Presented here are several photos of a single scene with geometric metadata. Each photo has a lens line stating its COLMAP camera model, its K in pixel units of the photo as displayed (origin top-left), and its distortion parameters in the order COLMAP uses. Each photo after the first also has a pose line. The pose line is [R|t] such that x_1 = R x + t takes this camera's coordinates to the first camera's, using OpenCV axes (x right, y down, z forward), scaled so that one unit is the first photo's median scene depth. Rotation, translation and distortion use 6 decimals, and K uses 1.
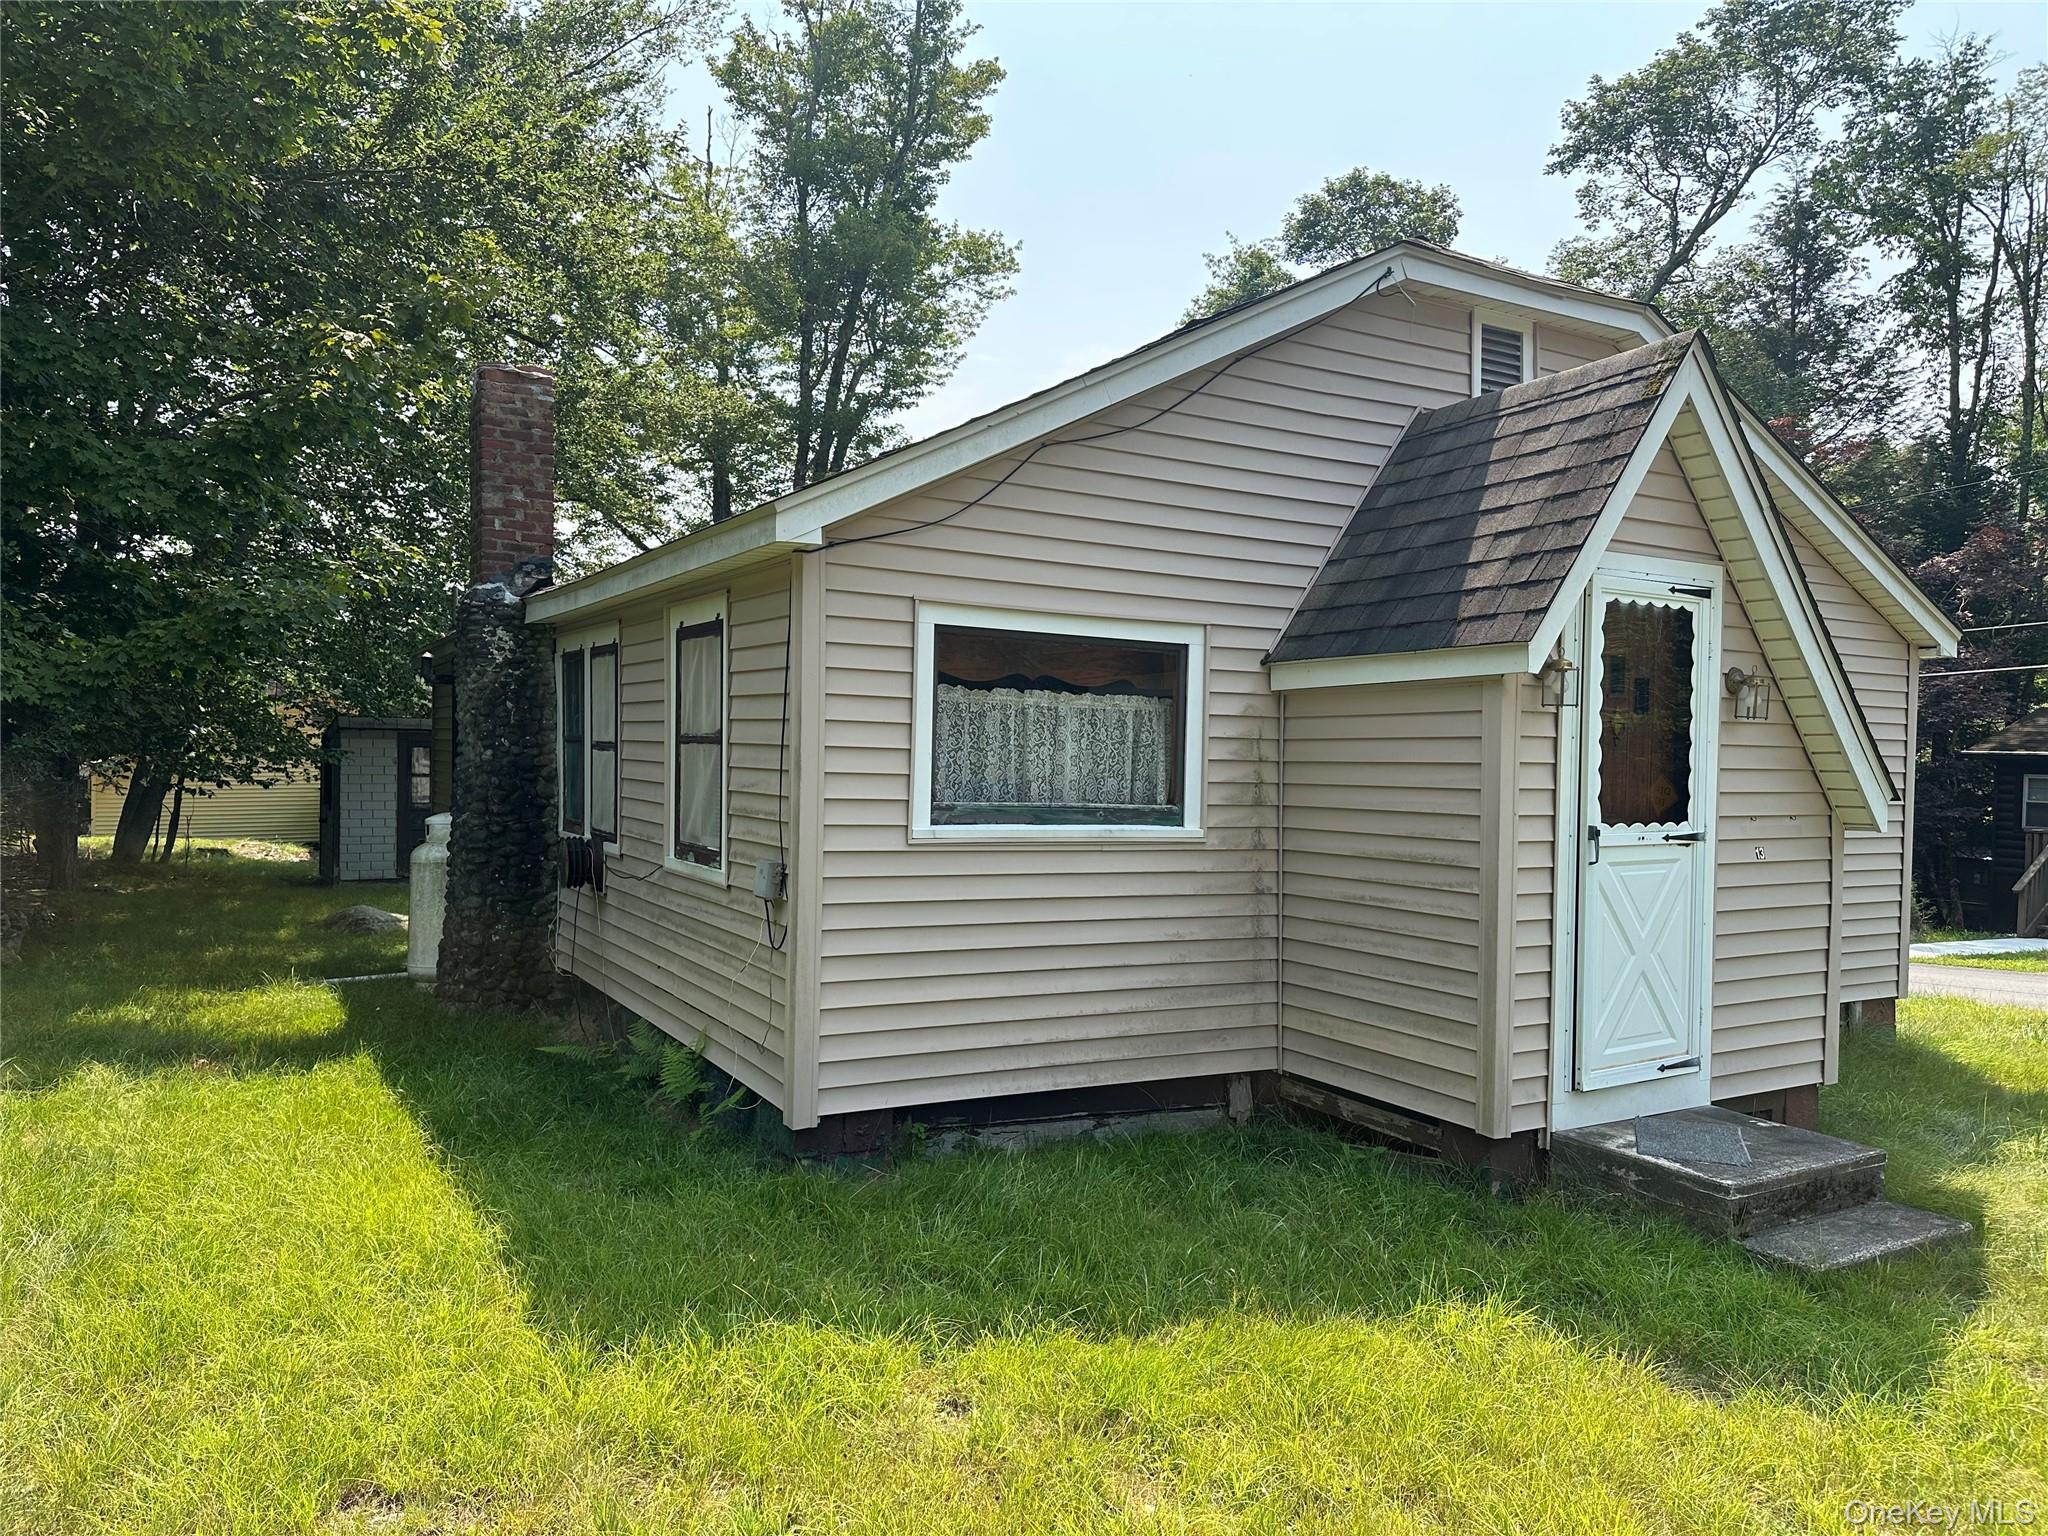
lens RADIAL K [[1429.8, 0, 1008.4], [0, 1429.8, 768.0], [0, 0, 1]] dist [0.057241, -0.050230]
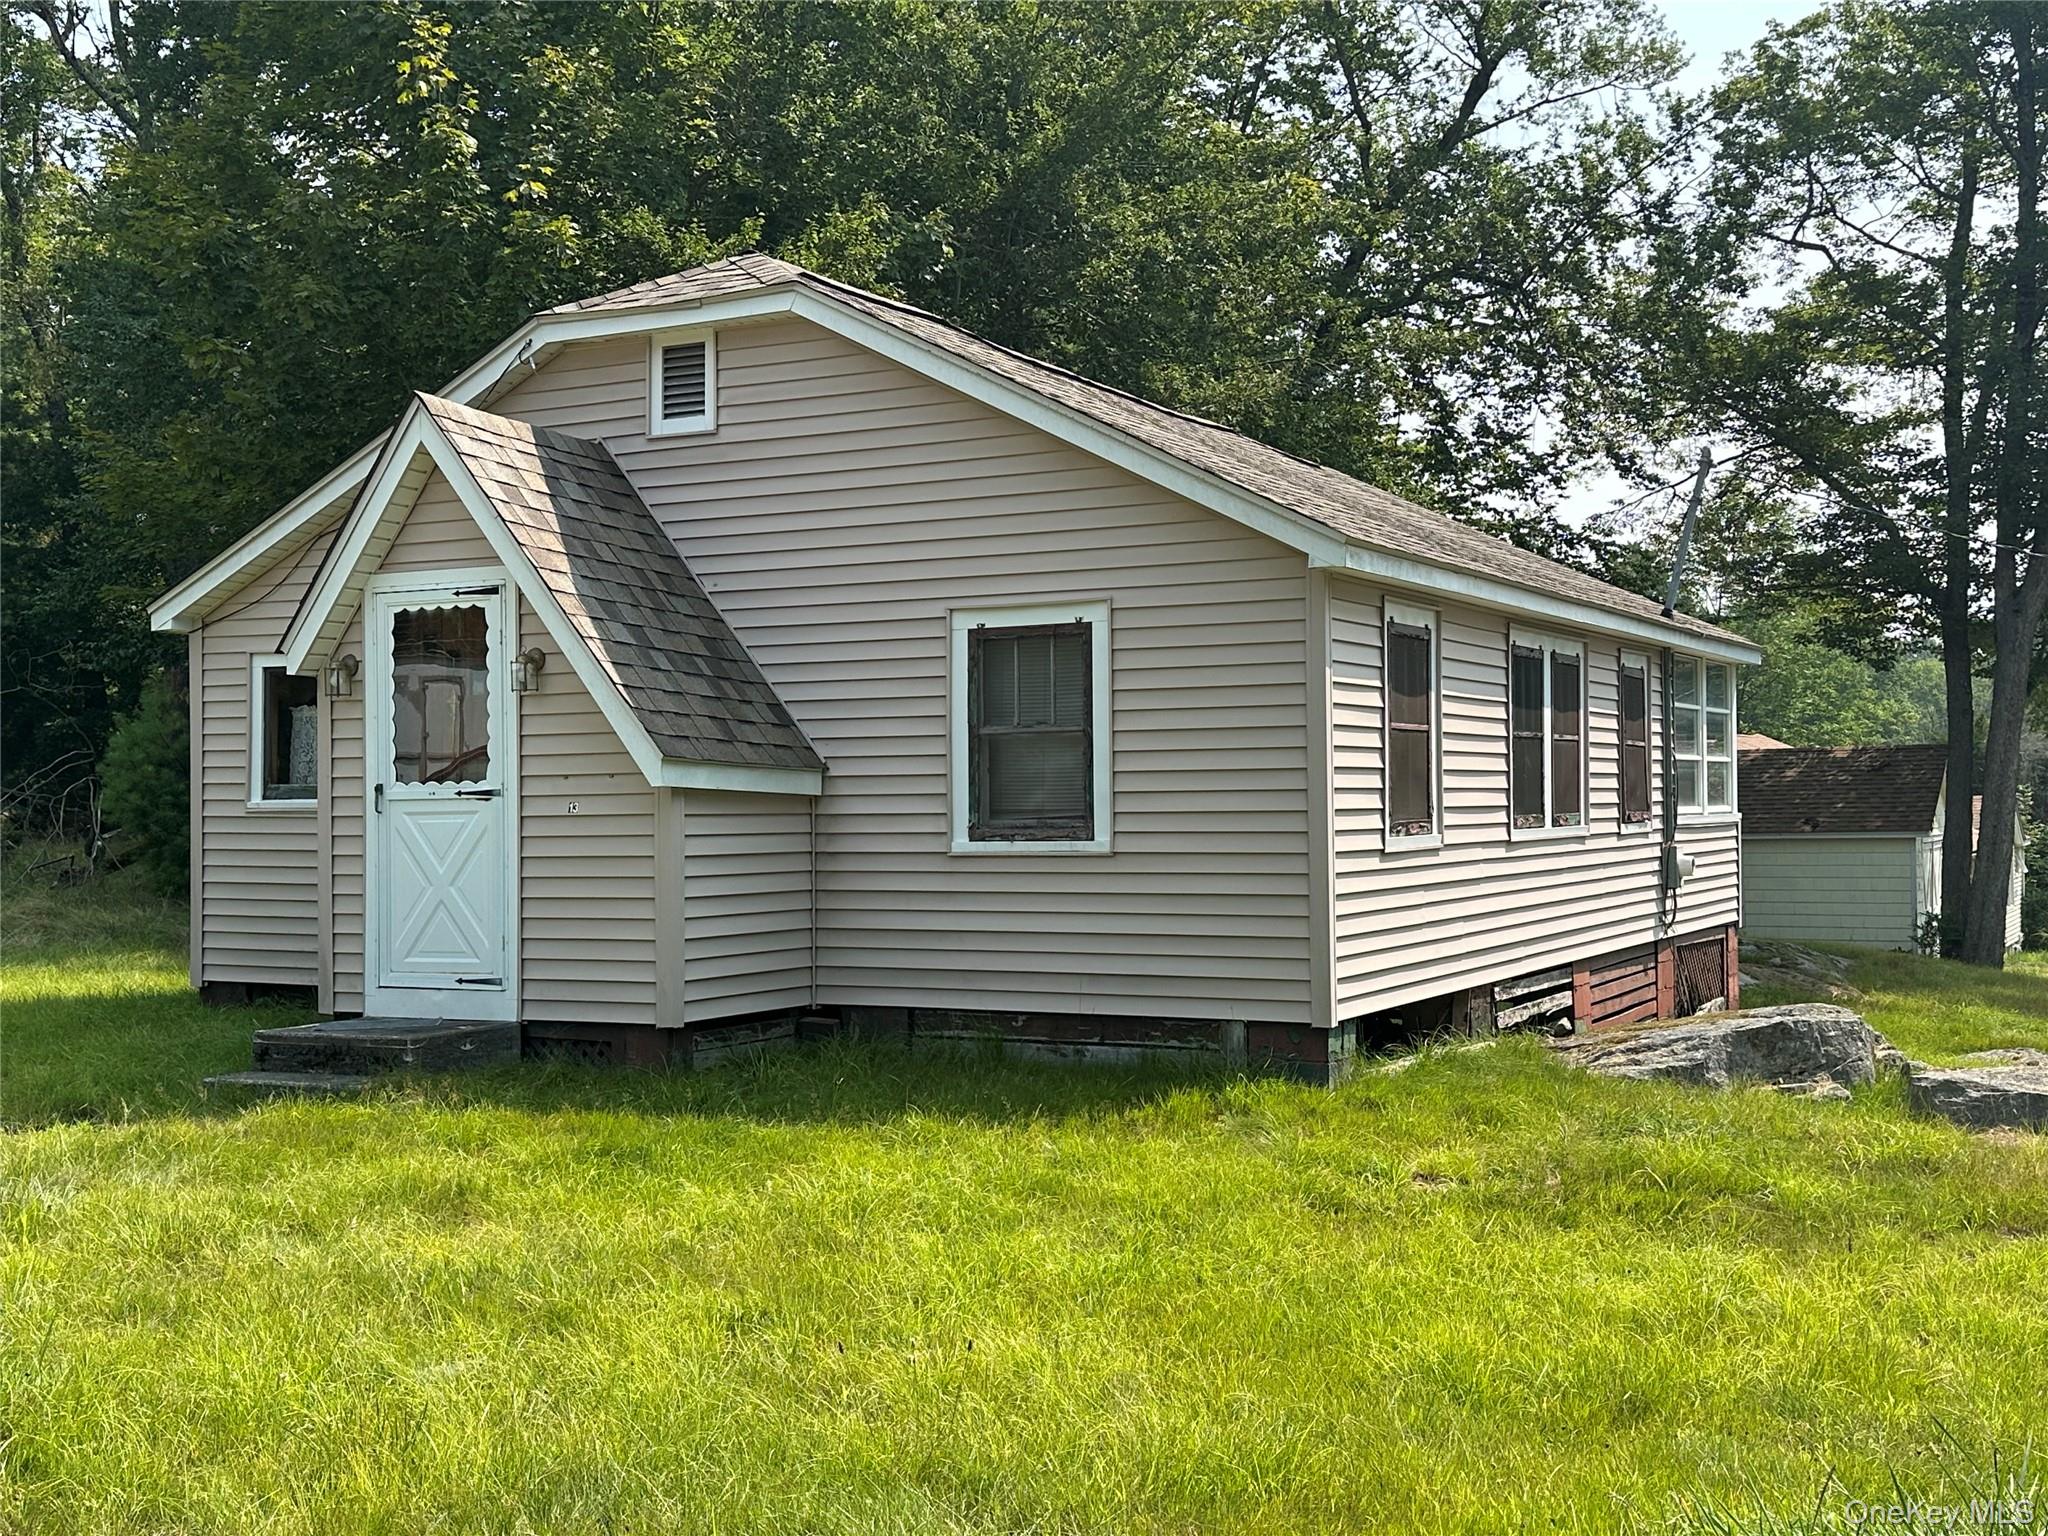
lens RADIAL K [[2306.0, 0, 1042.4], [0, 2306.0, 768.1], [0, 0, 1]] dist [0.056559, 0.000000]
pose [[0.545667, -0.041564, -0.836971, 2.141608], [0.008466, 0.998992, -0.044091, 0.106043], [0.837959, 0.016973, 0.545469, 0.305479]]
